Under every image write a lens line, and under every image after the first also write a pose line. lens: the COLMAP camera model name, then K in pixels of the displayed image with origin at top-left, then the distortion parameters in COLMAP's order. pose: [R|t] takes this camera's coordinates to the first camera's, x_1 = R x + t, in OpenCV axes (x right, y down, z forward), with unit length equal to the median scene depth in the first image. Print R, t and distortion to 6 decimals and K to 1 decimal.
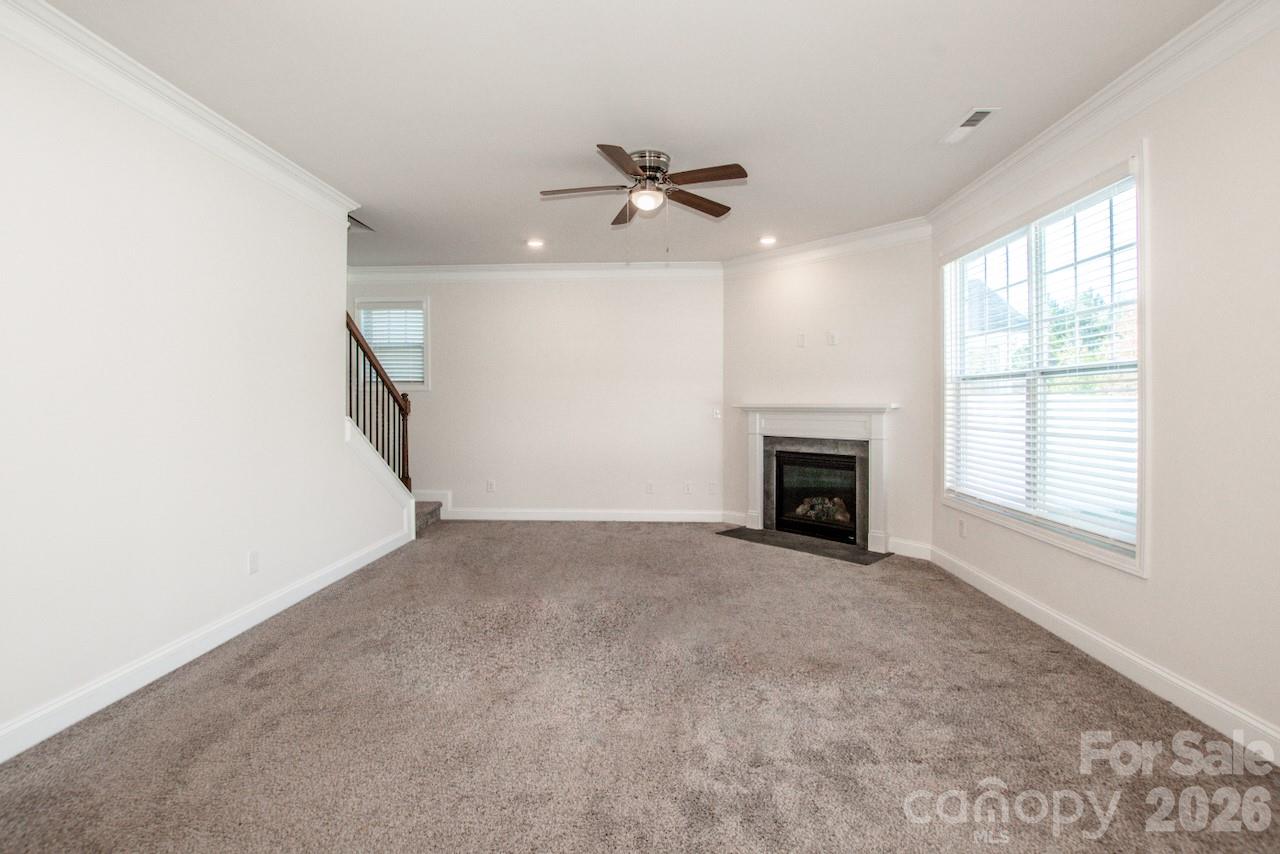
lens RADIAL K [[582.1, 0, 632.5], [0, 582.1, 398.2], [0, 0, 1]] dist [-0.033010, 0.005485]
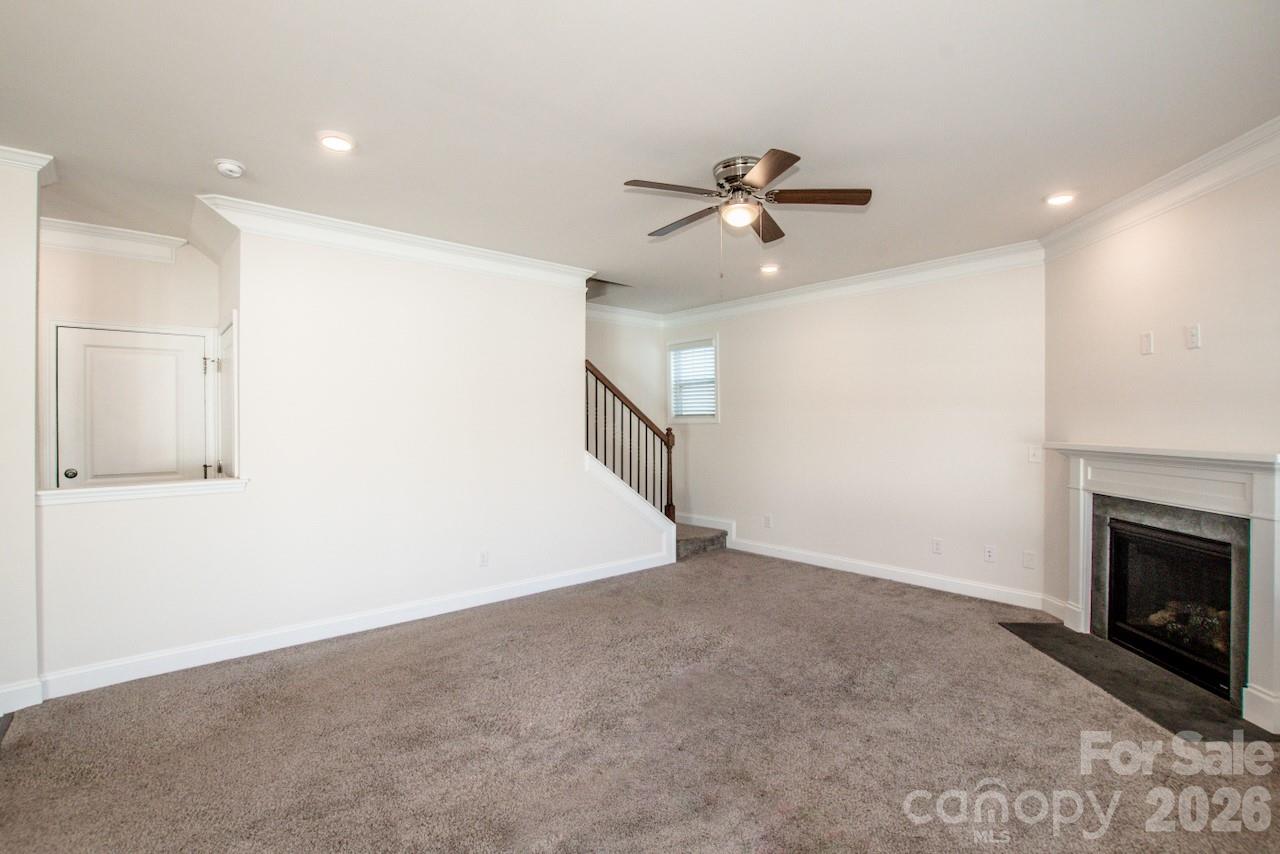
lens RADIAL K [[582.1, 0, 628.1], [0, 582.1, 424.6], [0, 0, 1]] dist [-0.033010, 0.005485]
pose [[0.691542, -0.000082, -0.722336, 0.330527], [0.007209, 0.999951, 0.006788, -0.021199], [0.722300, -0.009902, 0.691509, 0.174222]]
